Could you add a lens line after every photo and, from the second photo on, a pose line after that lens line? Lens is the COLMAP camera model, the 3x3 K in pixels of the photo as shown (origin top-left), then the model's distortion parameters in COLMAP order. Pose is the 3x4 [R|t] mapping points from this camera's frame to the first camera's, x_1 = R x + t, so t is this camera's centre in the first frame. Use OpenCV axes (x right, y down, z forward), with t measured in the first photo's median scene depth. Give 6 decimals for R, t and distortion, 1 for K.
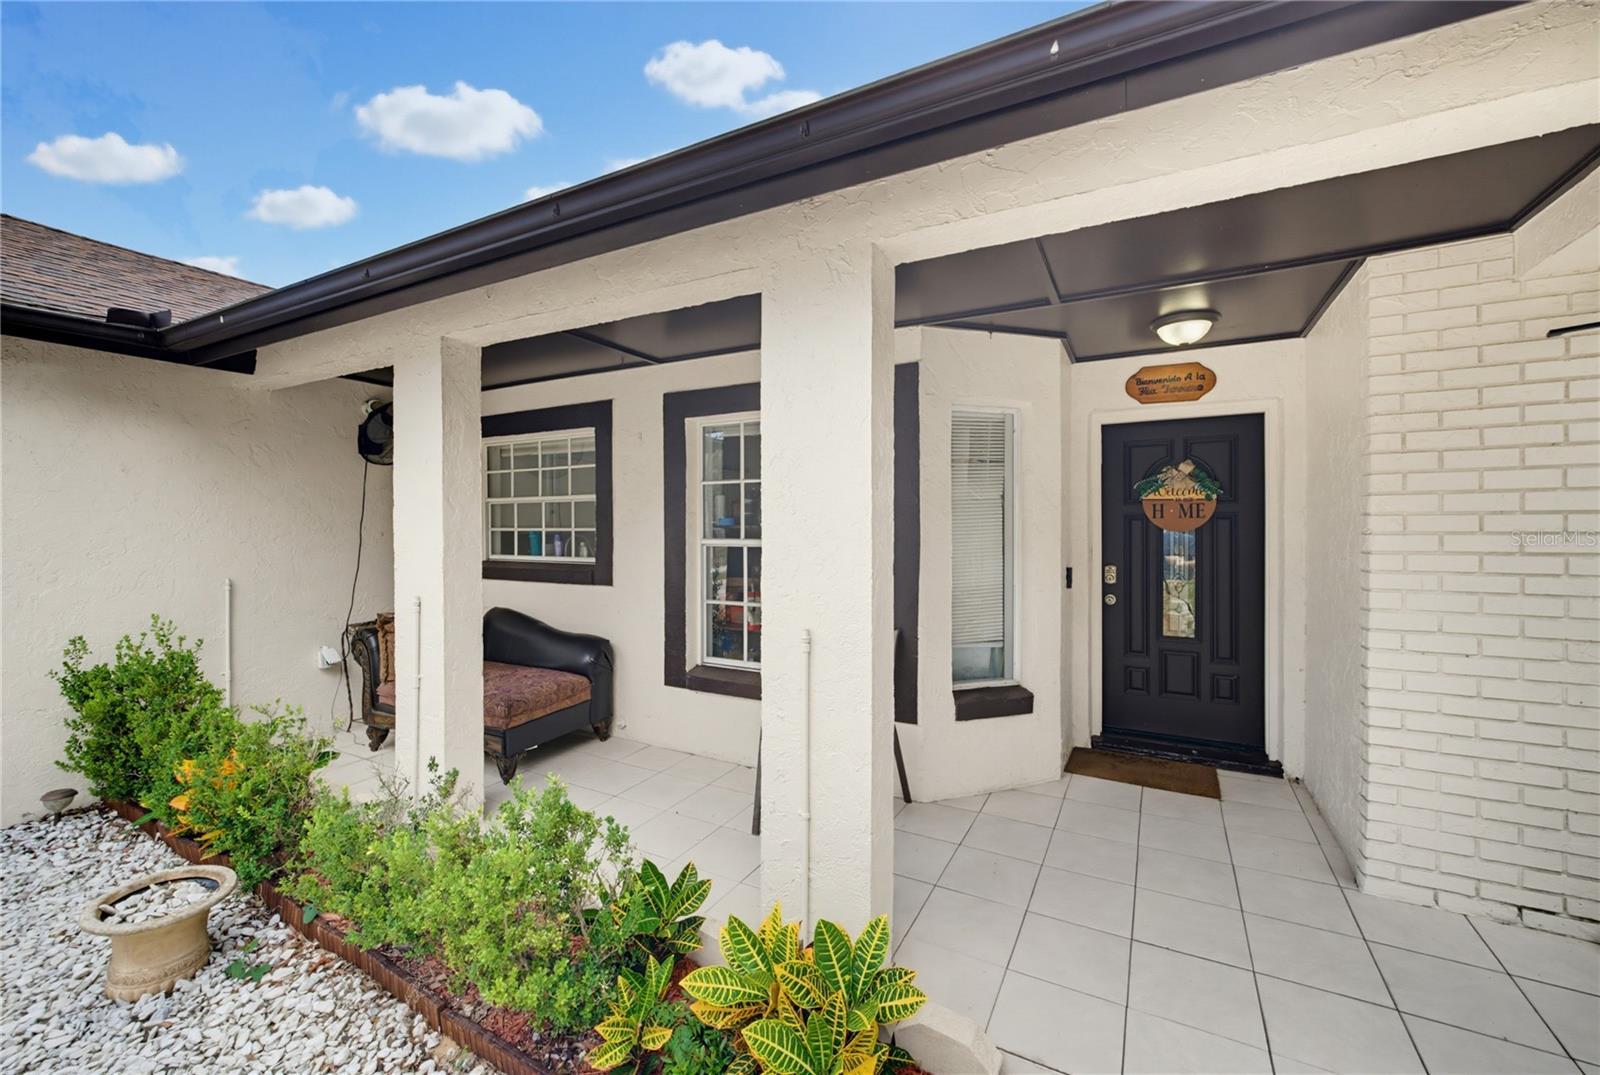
lens RADIAL K [[650.8, 0, 804.7], [0, 650.8, 513.8], [0, 0, 1]] dist [-0.002972, -0.000320]
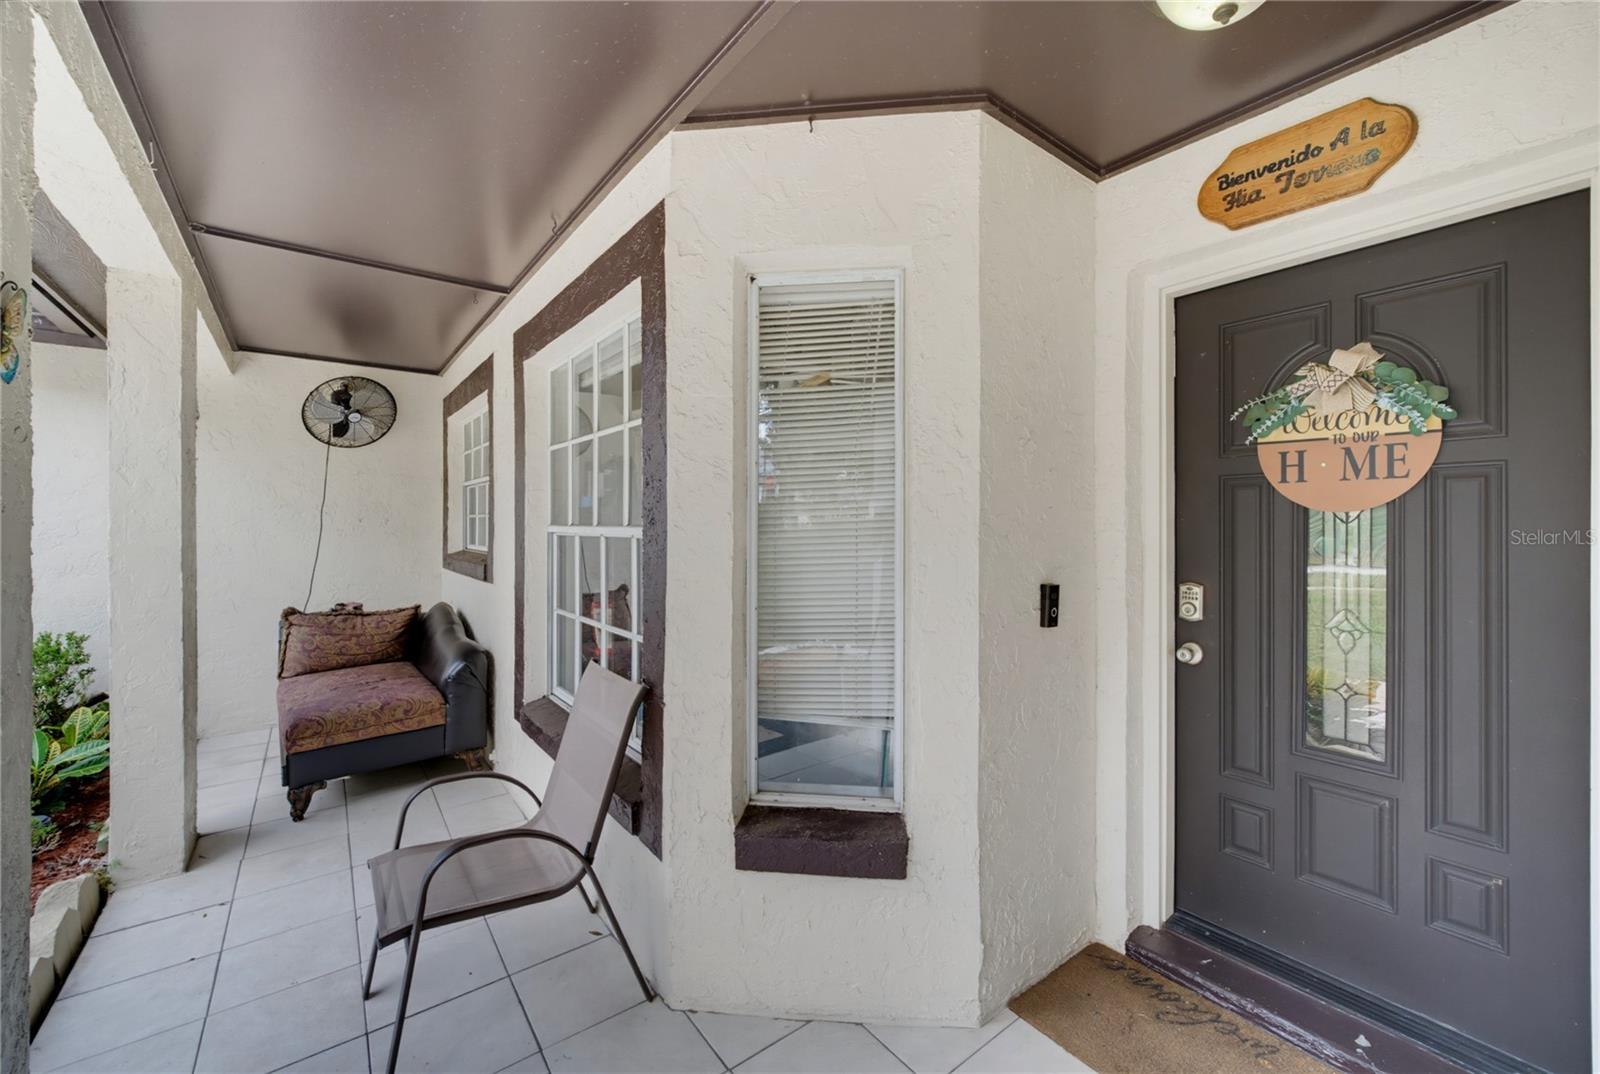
lens RADIAL K [[650.8, 0, 804.7], [0, 650.8, 513.3], [0, 0, 1]] dist [-0.002972, -0.000320]
pose [[0.914730, -0.004628, -0.404040, 0.427390], [0.006305, 0.999976, 0.002820, 0.025048], [0.404017, -0.005127, 0.914737, 0.464363]]
